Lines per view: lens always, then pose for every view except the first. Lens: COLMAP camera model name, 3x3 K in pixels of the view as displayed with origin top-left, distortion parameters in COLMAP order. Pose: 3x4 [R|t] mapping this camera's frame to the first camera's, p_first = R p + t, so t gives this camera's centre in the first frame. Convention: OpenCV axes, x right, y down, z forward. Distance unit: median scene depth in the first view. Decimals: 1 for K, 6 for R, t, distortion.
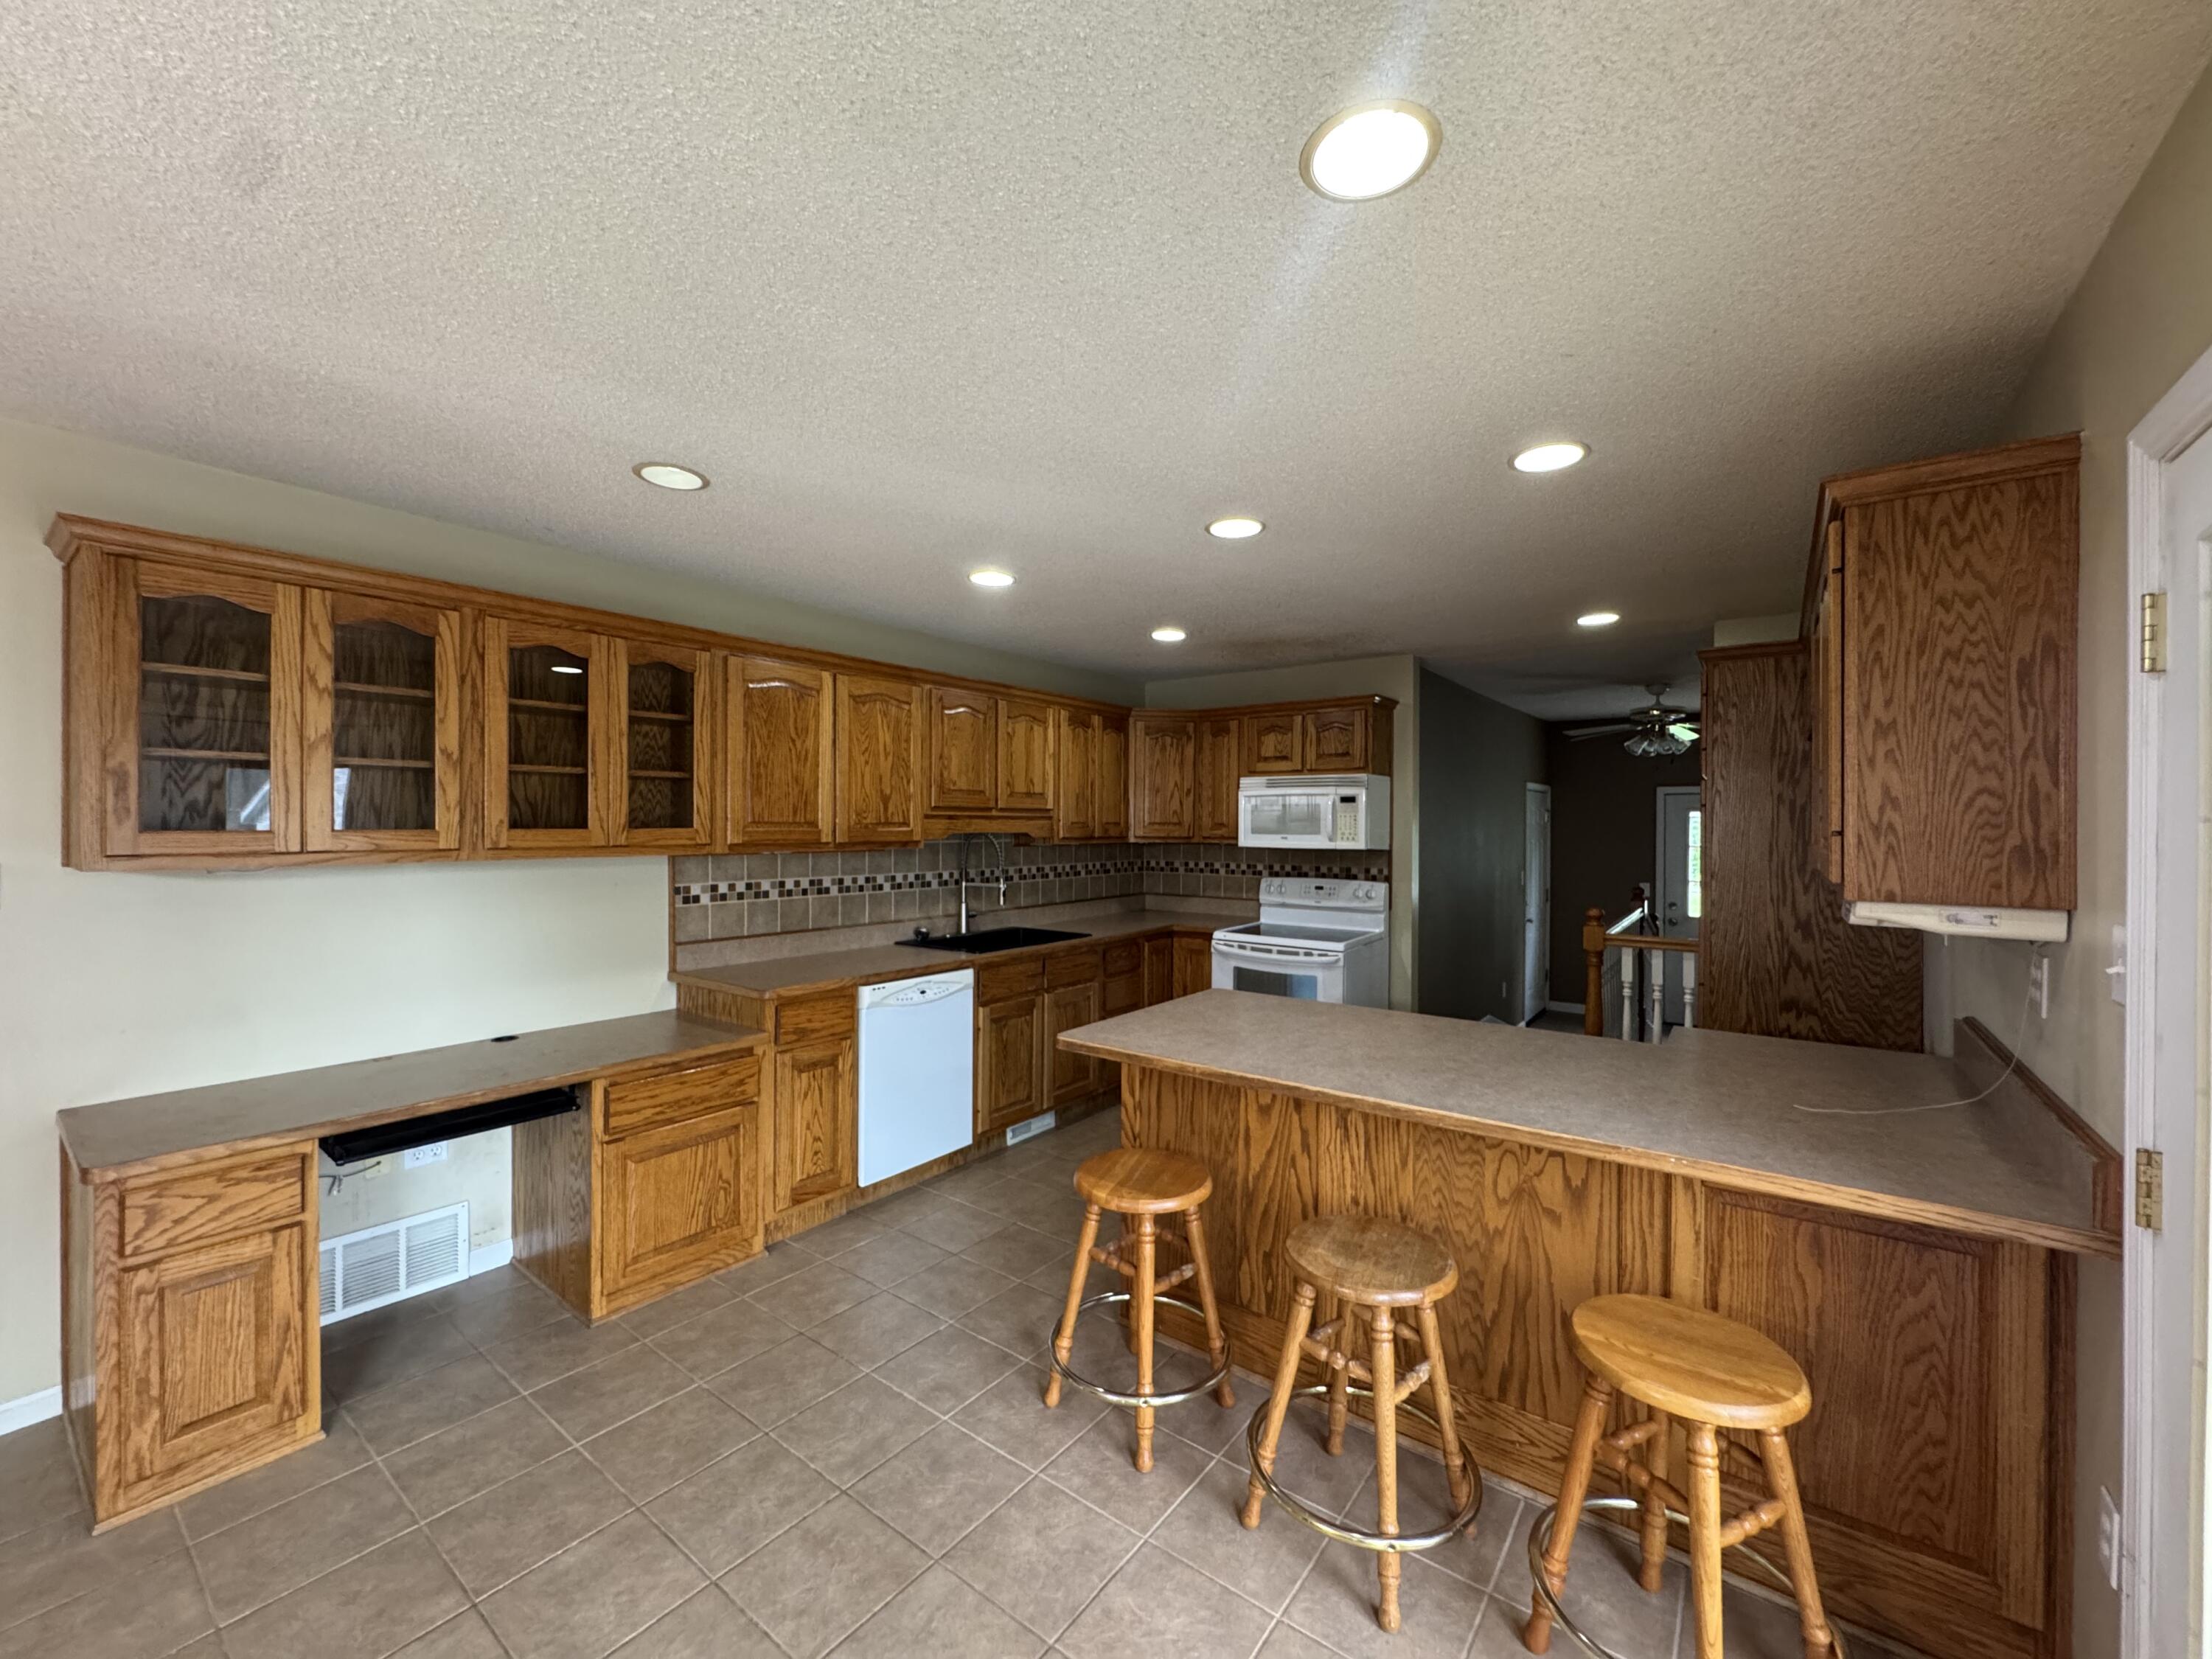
lens RADIAL K [[886.2, 0, 1106.5], [0, 886.2, 830.4], [0, 0, 1]] dist [-0.006207, 0.001588]
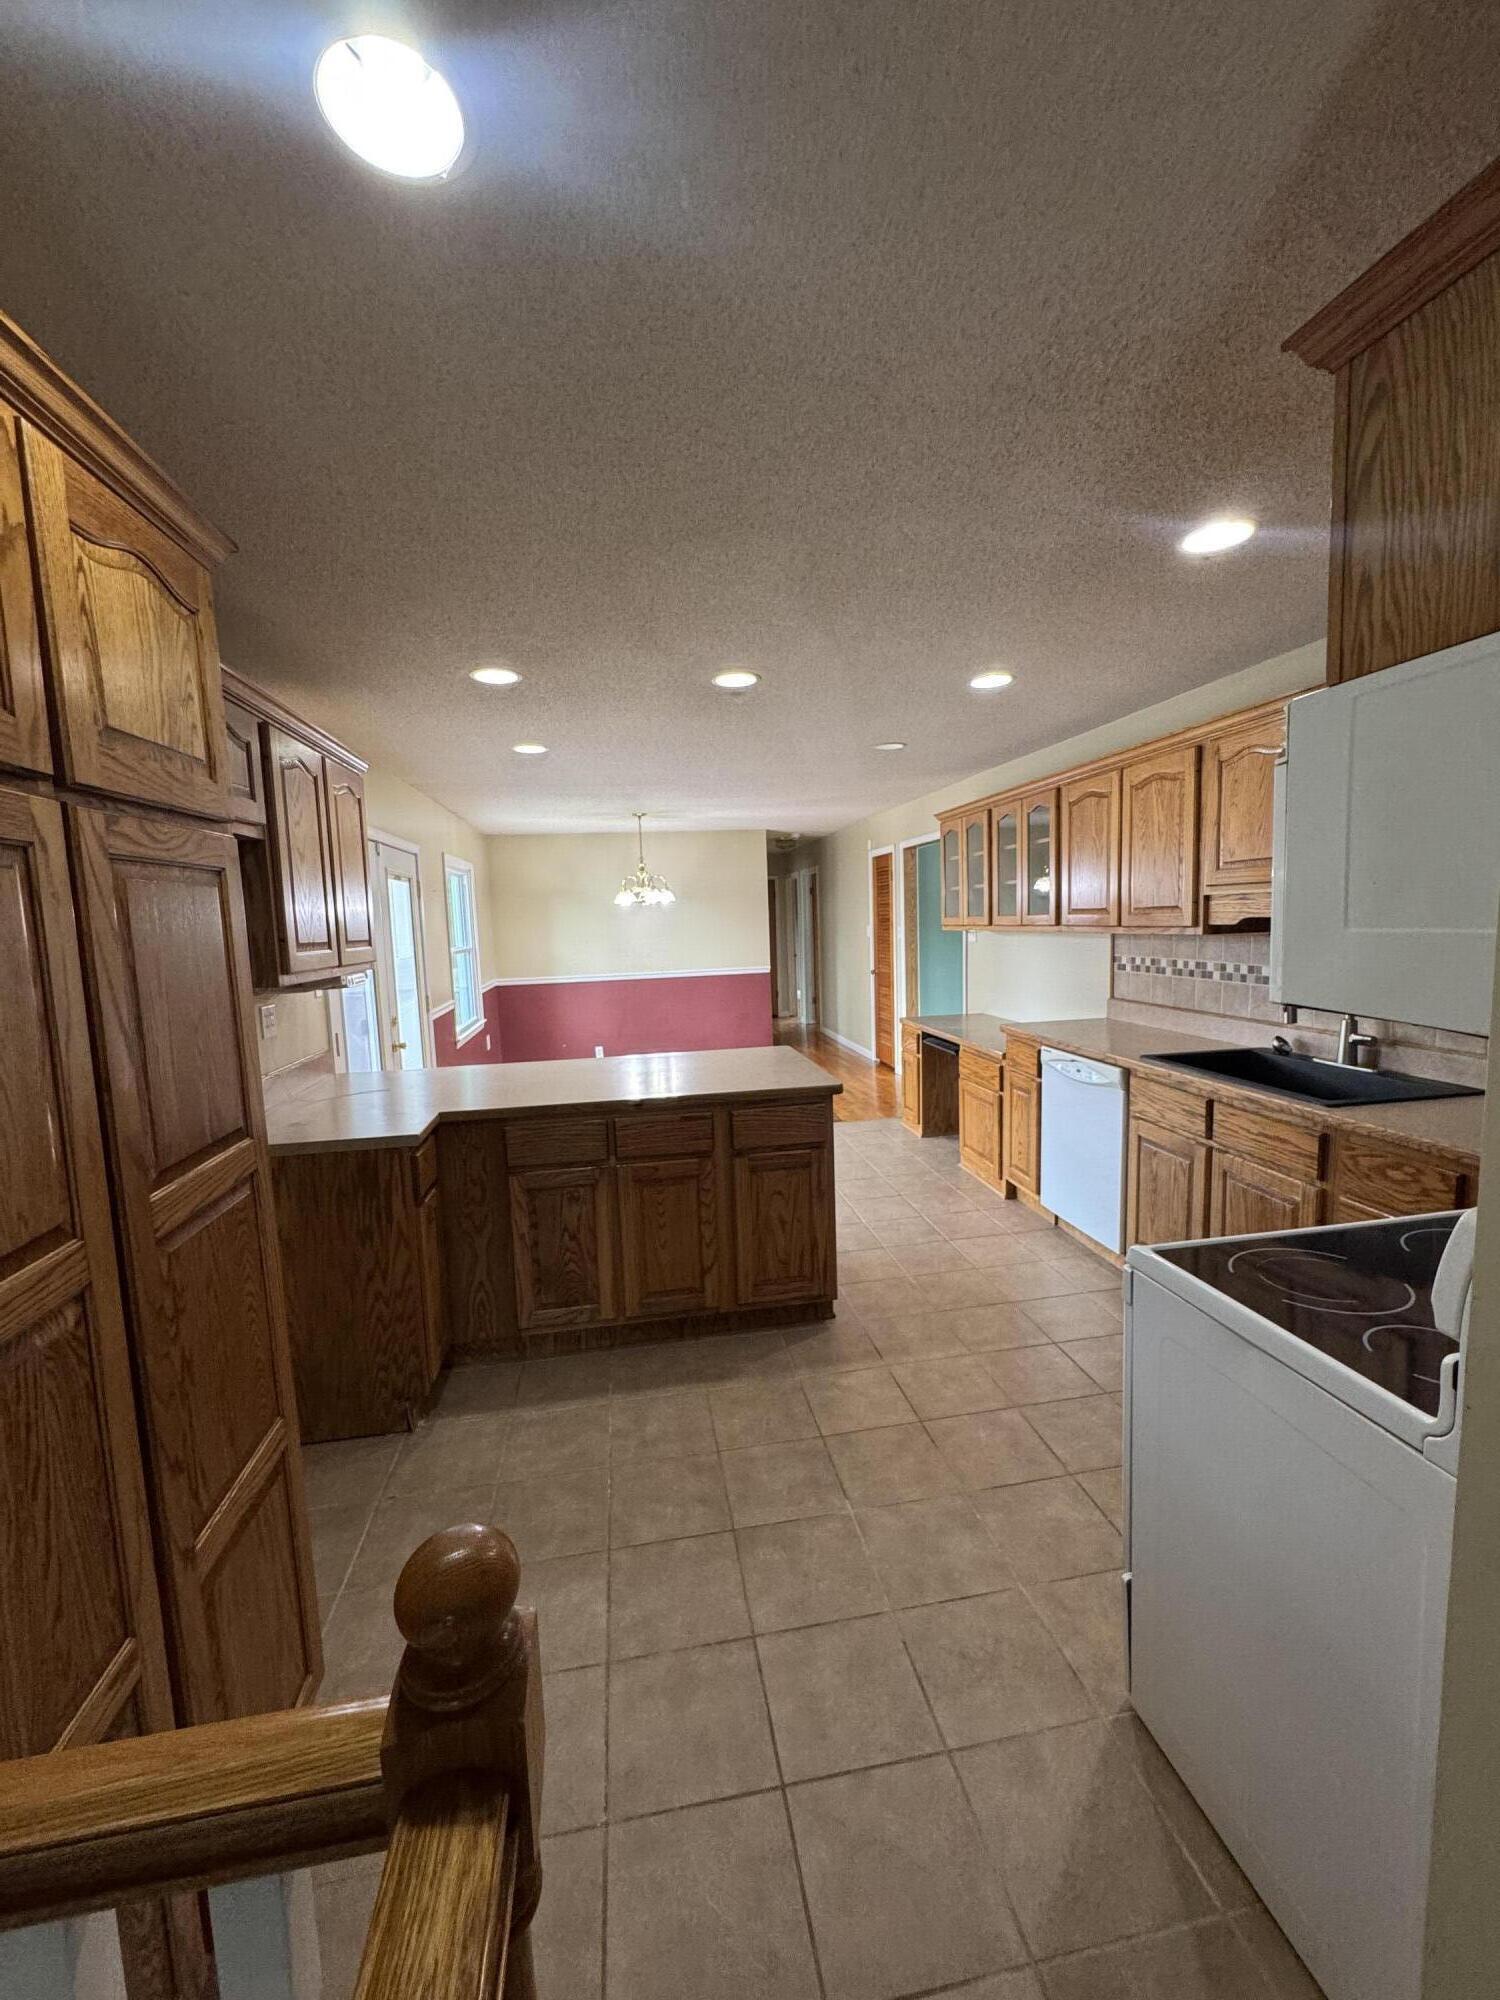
lens RADIAL K [[801.3, 0, 747.4], [0, 801.3, 999.9], [0, 0, 1]] dist [-0.006207, 0.001588]
pose [[-0.693472, 0.093174, -0.714434, 0.656467], [0.027936, 0.994334, 0.102561, -0.009213], [0.719942, 0.051164, -0.692146, 1.216397]]
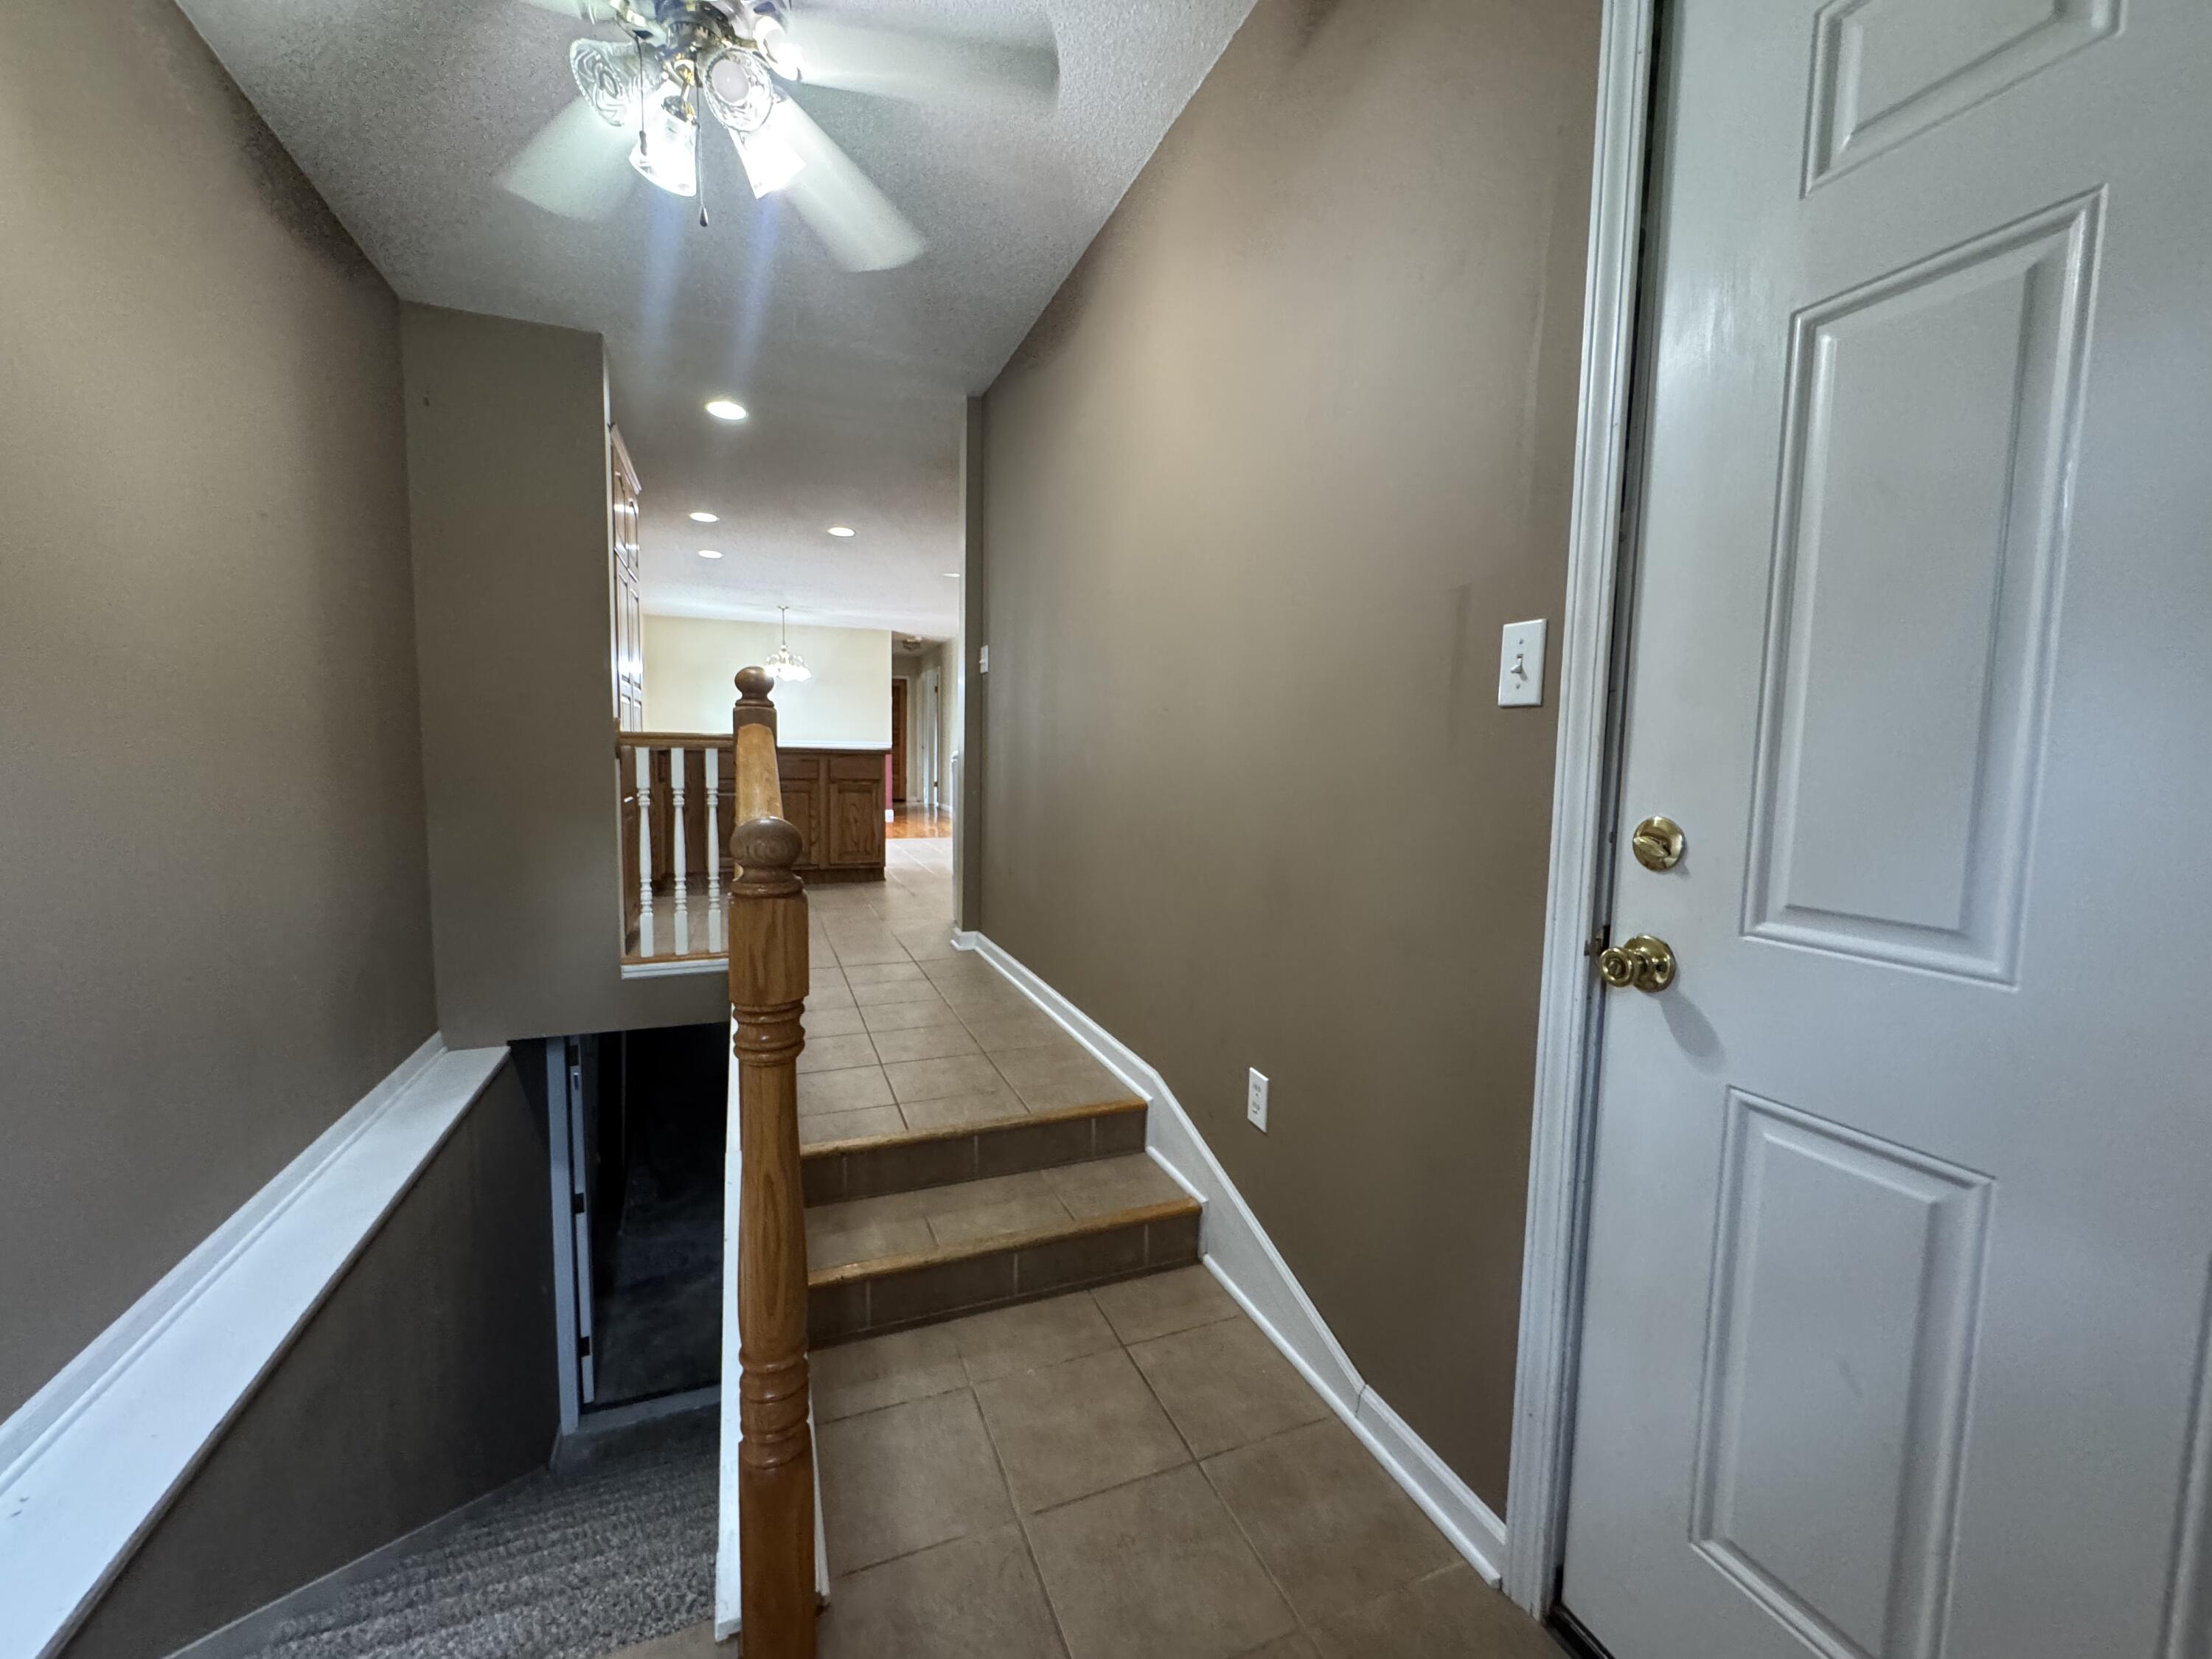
lens RADIAL K [[886.2, 0, 1098.1], [0, 886.2, 826.3], [0, 0, 1]] dist [-0.006207, 0.001588]
pose [[-0.525128, 0.056533, -0.849144, 1.179353], [-0.027822, 0.996117, 0.083523, 0.130300], [0.850569, 0.067485, -0.521516, 1.860269]]
